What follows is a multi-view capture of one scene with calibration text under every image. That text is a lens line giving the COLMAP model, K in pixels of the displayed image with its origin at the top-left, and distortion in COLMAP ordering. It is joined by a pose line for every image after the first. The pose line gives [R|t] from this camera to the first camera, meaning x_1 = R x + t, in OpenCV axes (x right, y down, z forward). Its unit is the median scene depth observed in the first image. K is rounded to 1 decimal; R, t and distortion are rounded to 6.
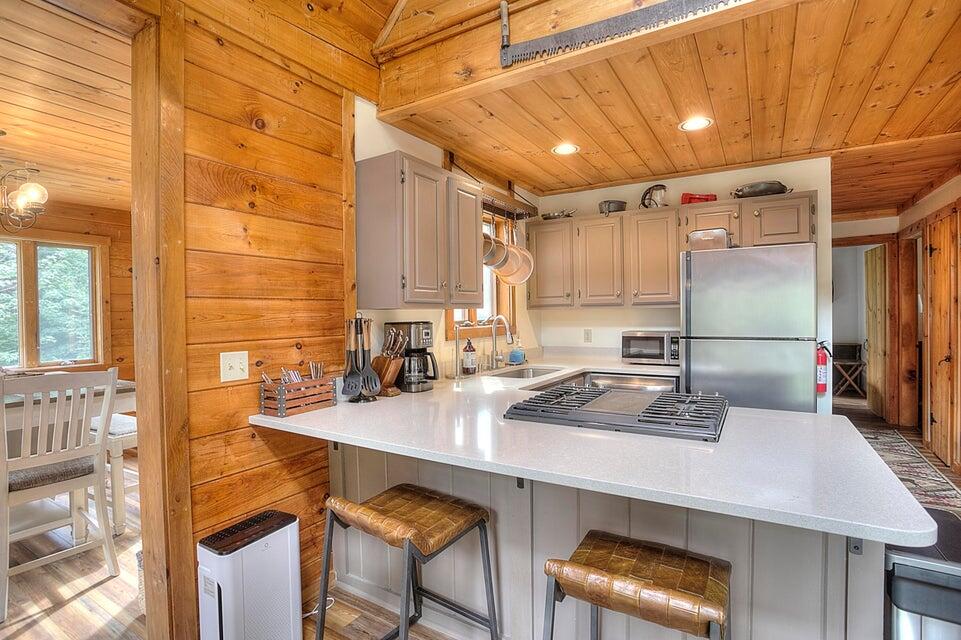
lens RADIAL K [[473.0, 0, 482.3], [0, 473.0, 319.0], [0, 0, 1]] dist [-0.070760, 0.028284]
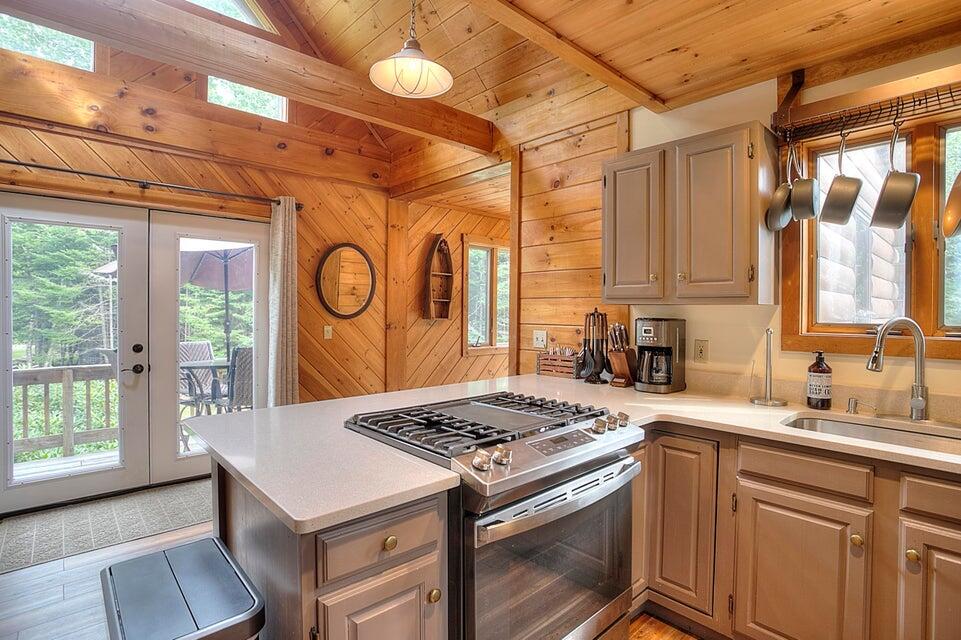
lens RADIAL K [[473.0, 0, 482.3], [0, 473.0, 319.0], [0, 0, 1]] dist [-0.070760, 0.028284]
pose [[-0.274039, 0.029206, -0.961275, 0.813449], [-0.018415, 0.999196, 0.035608, -0.018311], [0.961542, 0.027460, -0.273281, 0.885919]]
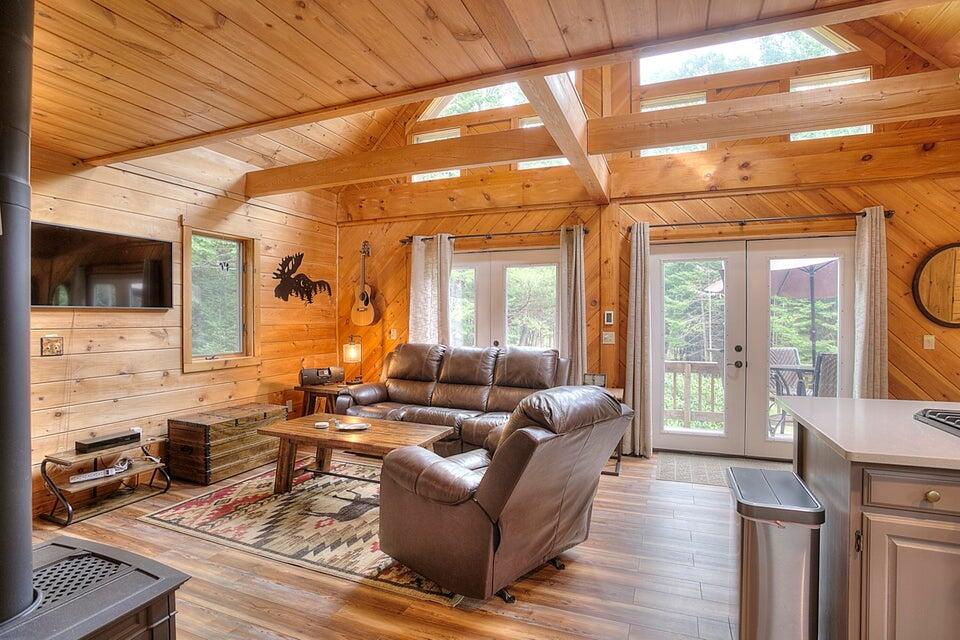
lens RADIAL K [[472.5, 0, 481.8], [0, 472.5, 319.0], [0, 0, 1]] dist [-0.070760, 0.028284]
pose [[-0.987274, 0.014602, -0.158359, 1.030469], [0.011804, 0.999757, 0.018593, -0.023219], [0.158592, 0.016487, -0.987207, 1.120820]]
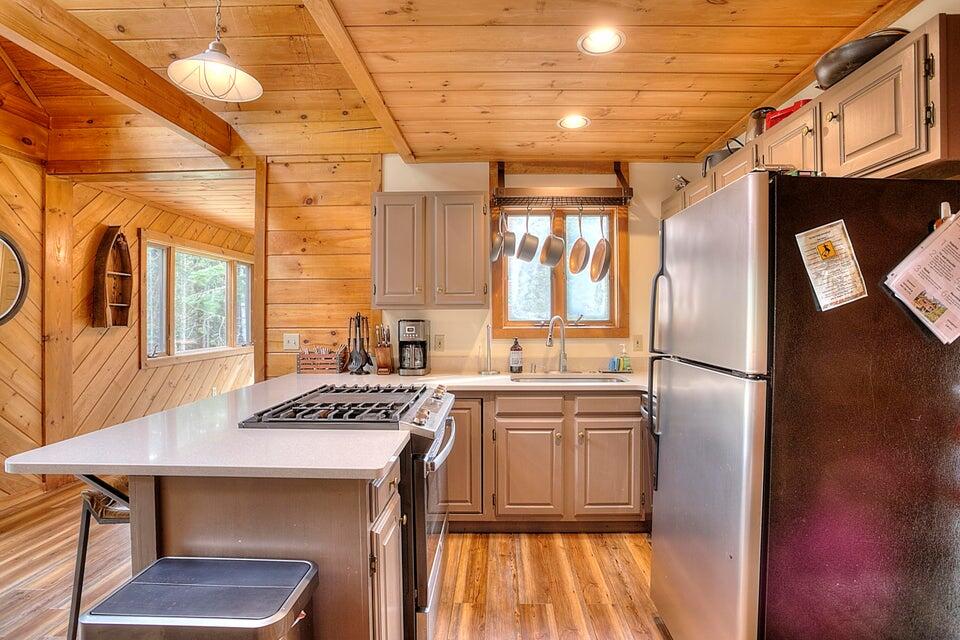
lens RADIAL K [[472.5, 0, 481.8], [0, 472.5, 319.0], [0, 0, 1]] dist [-0.070760, 0.028284]
pose [[0.493189, 0.019787, -0.869697, 0.991950], [-0.016019, 0.999778, 0.013662, -0.015197], [0.869775, 0.007194, 0.493396, 0.519285]]
